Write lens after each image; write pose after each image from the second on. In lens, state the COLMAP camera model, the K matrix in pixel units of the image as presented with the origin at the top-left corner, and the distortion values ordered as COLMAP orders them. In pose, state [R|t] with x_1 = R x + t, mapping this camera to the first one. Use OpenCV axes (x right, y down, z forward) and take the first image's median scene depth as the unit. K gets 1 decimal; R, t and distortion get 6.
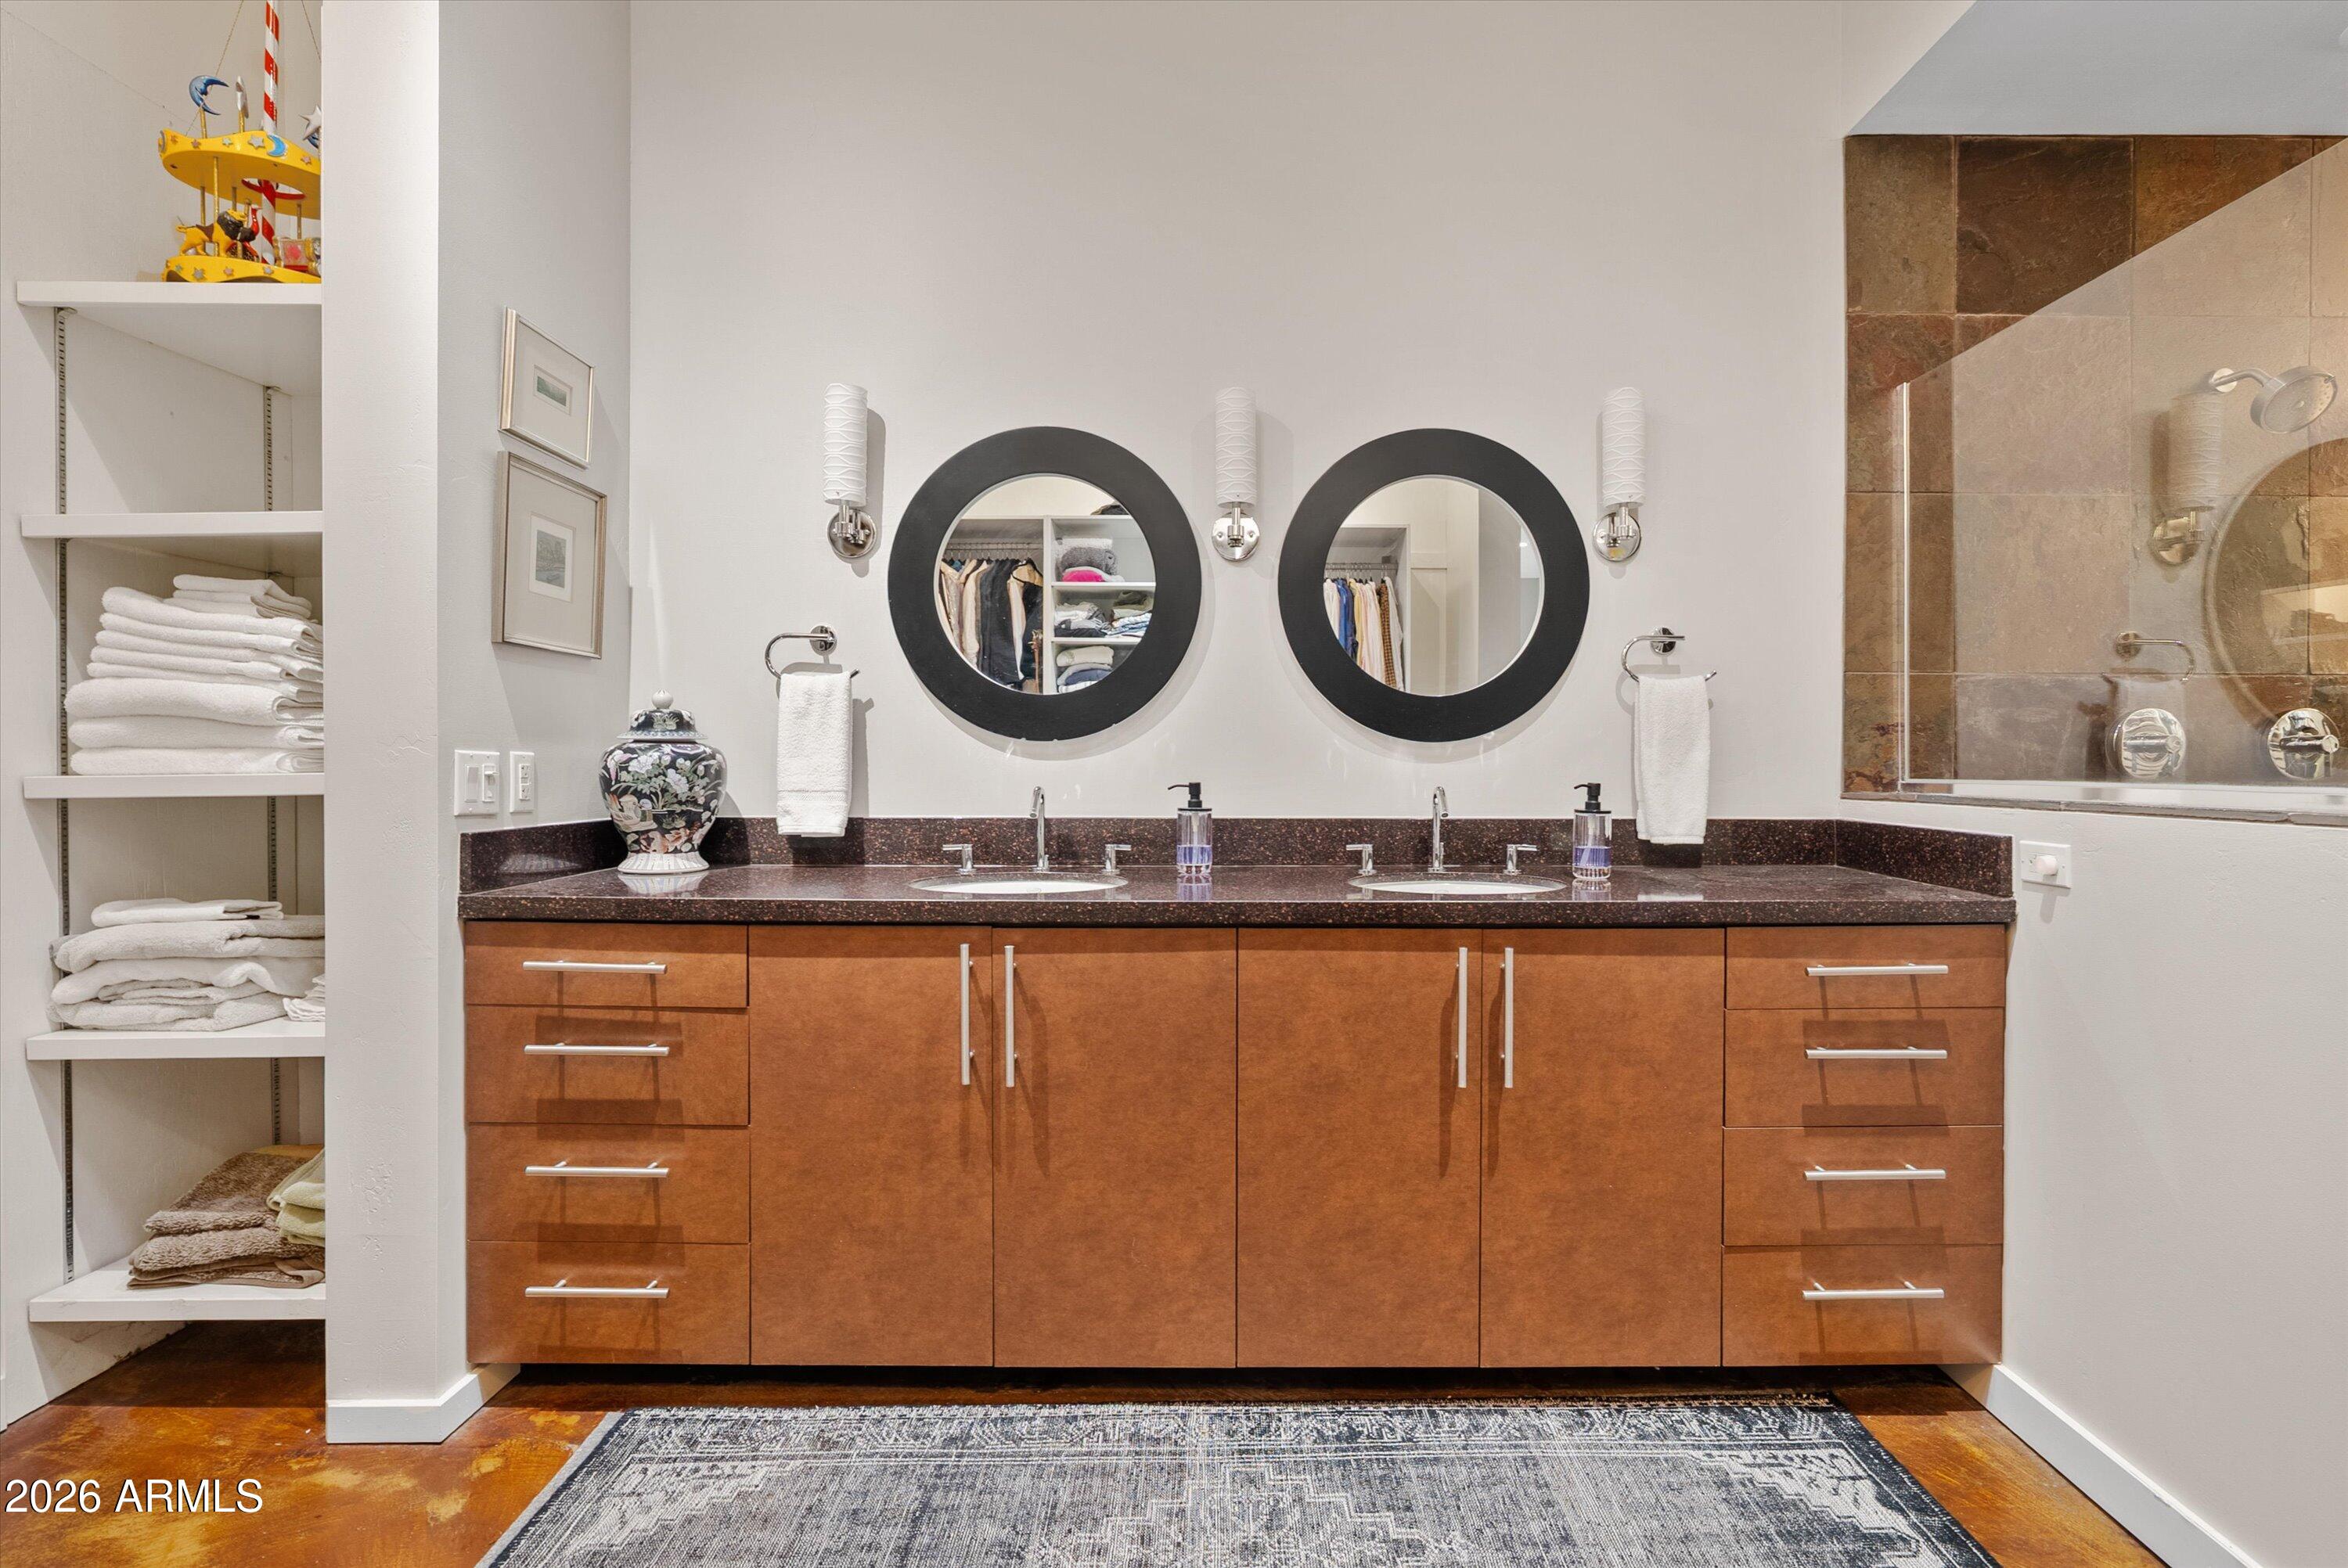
lens RADIAL K [[1147.6, 0, 1178.3], [0, 1147.6, 760.1], [0, 0, 1]] dist [-0.003722, 0.000017]
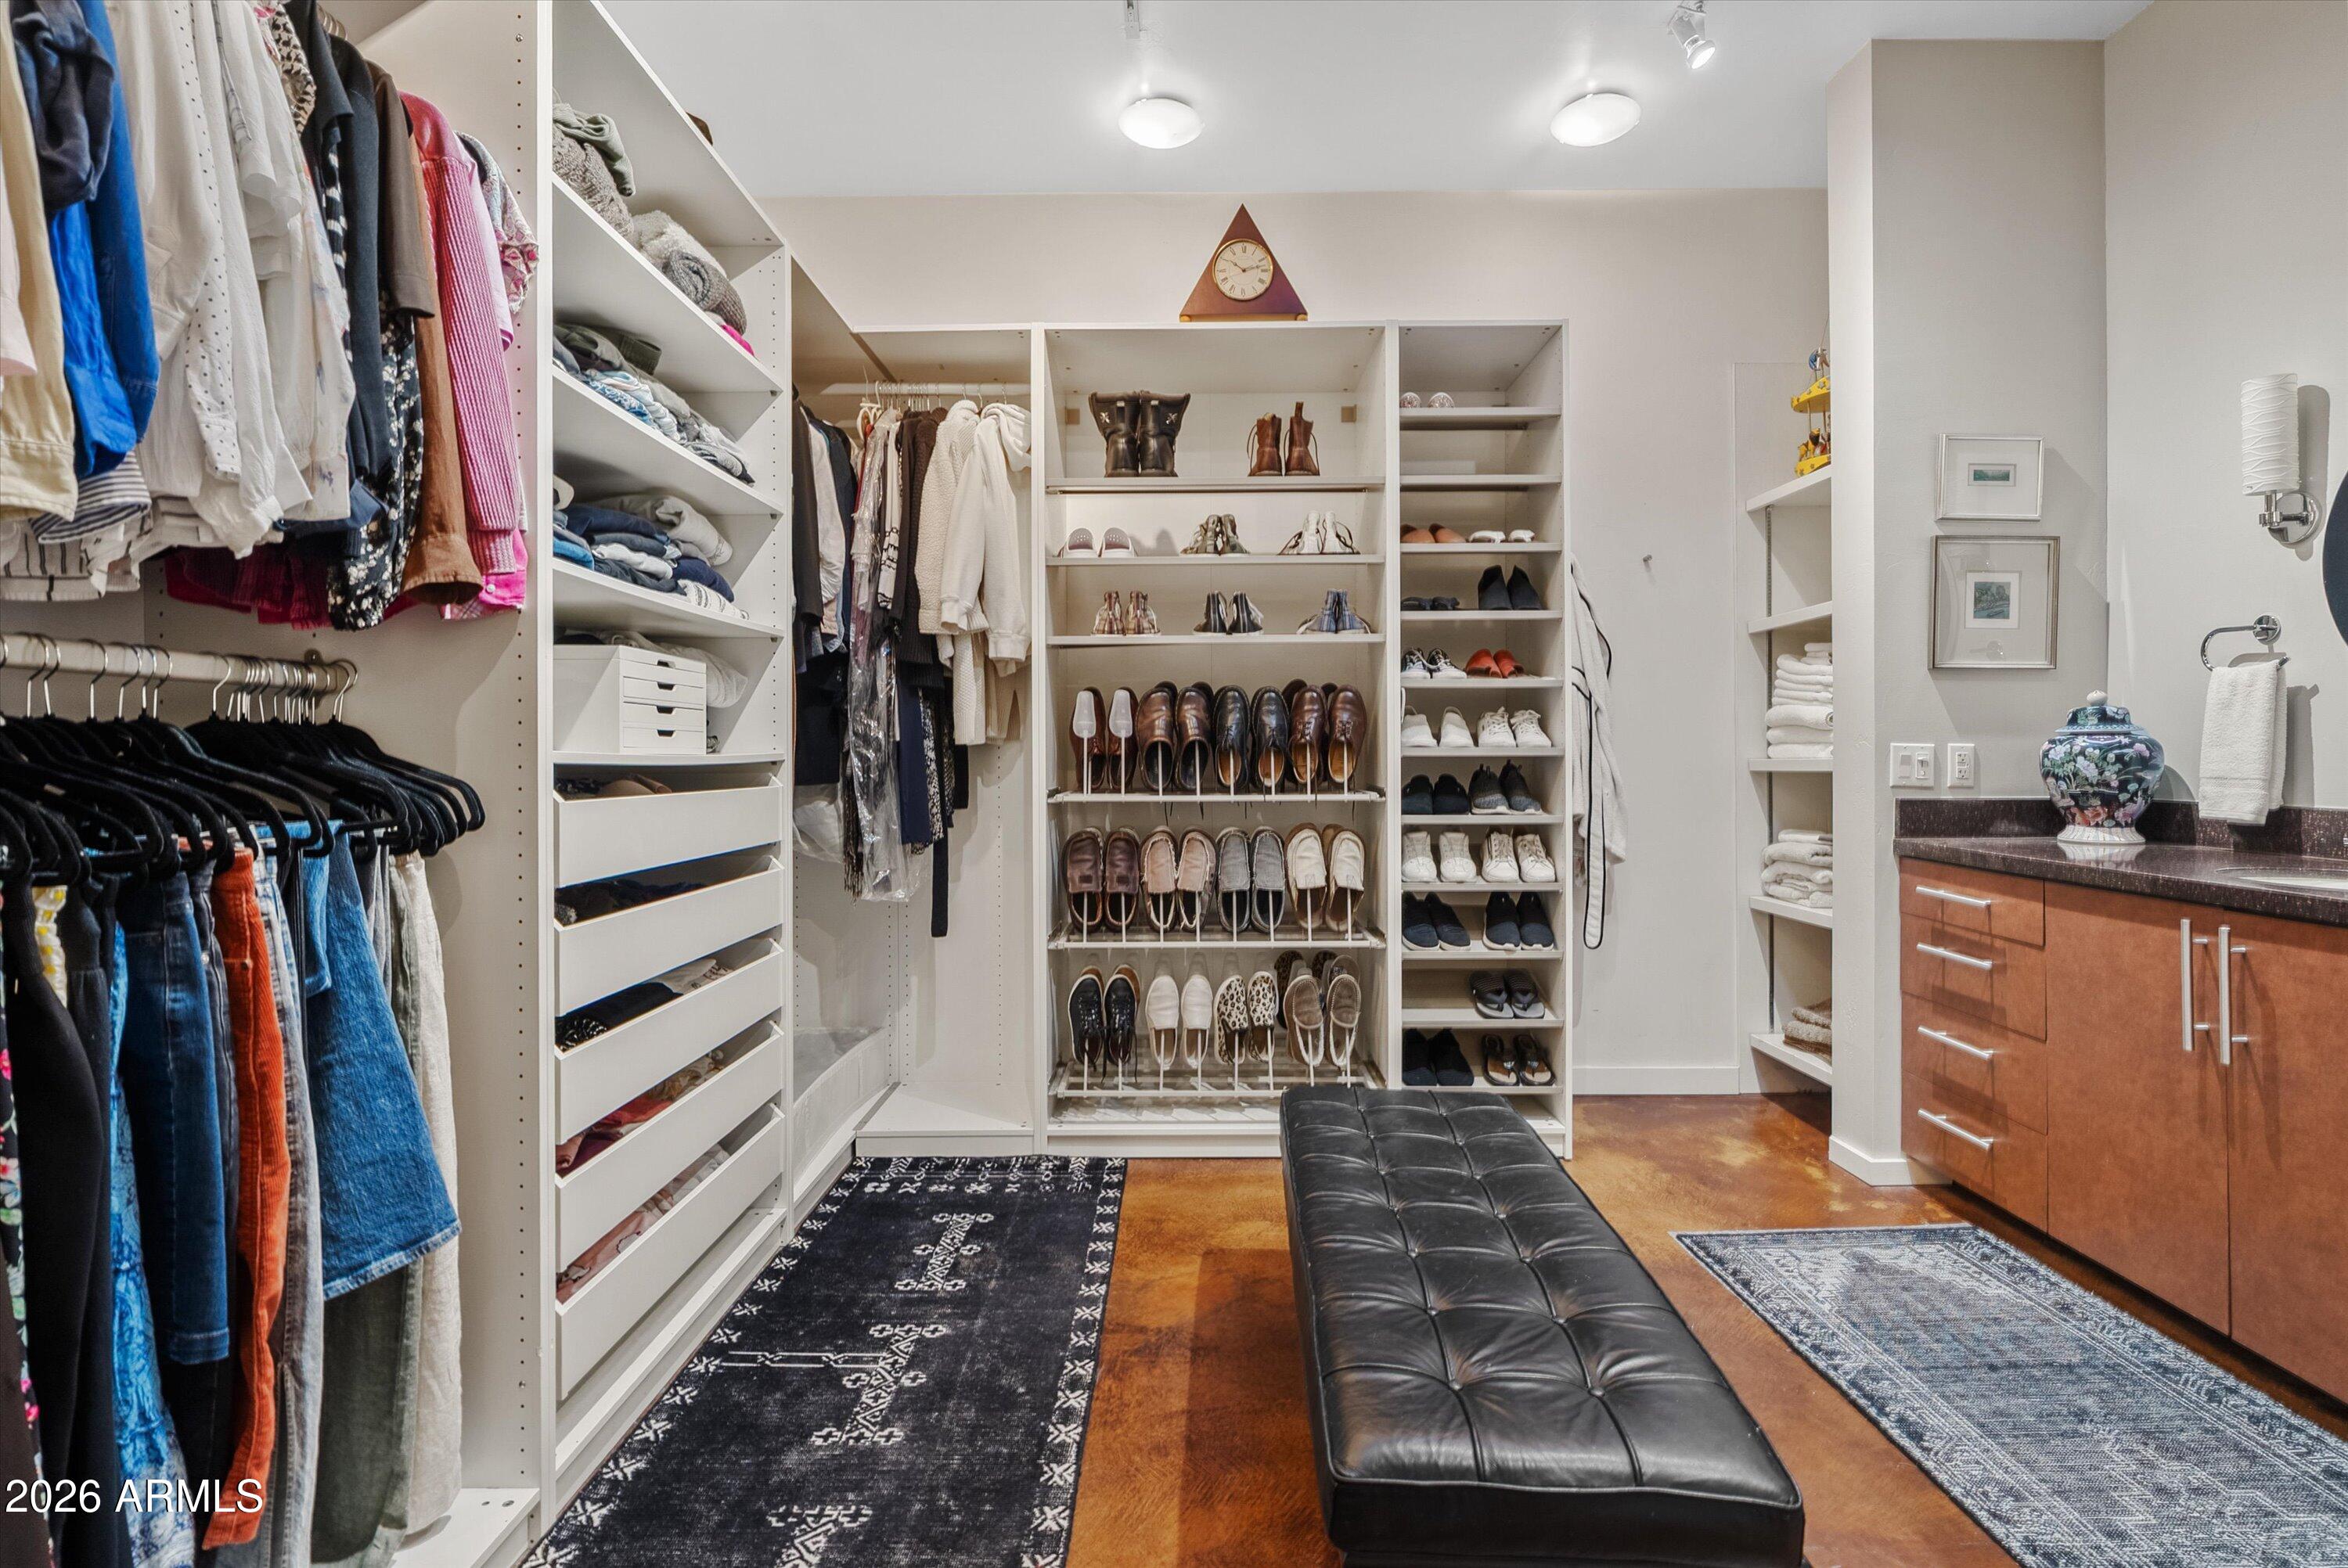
lens RADIAL K [[1147.6, 0, 1178.3], [0, 1147.6, 760.1], [0, 0, 1]] dist [-0.003722, 0.000017]
pose [[-0.012317, 0.005599, -0.999908, 0.878583], [0.001391, 0.999983, 0.005583, 0.003720], [0.999923, -0.001322, -0.012324, 0.068288]]
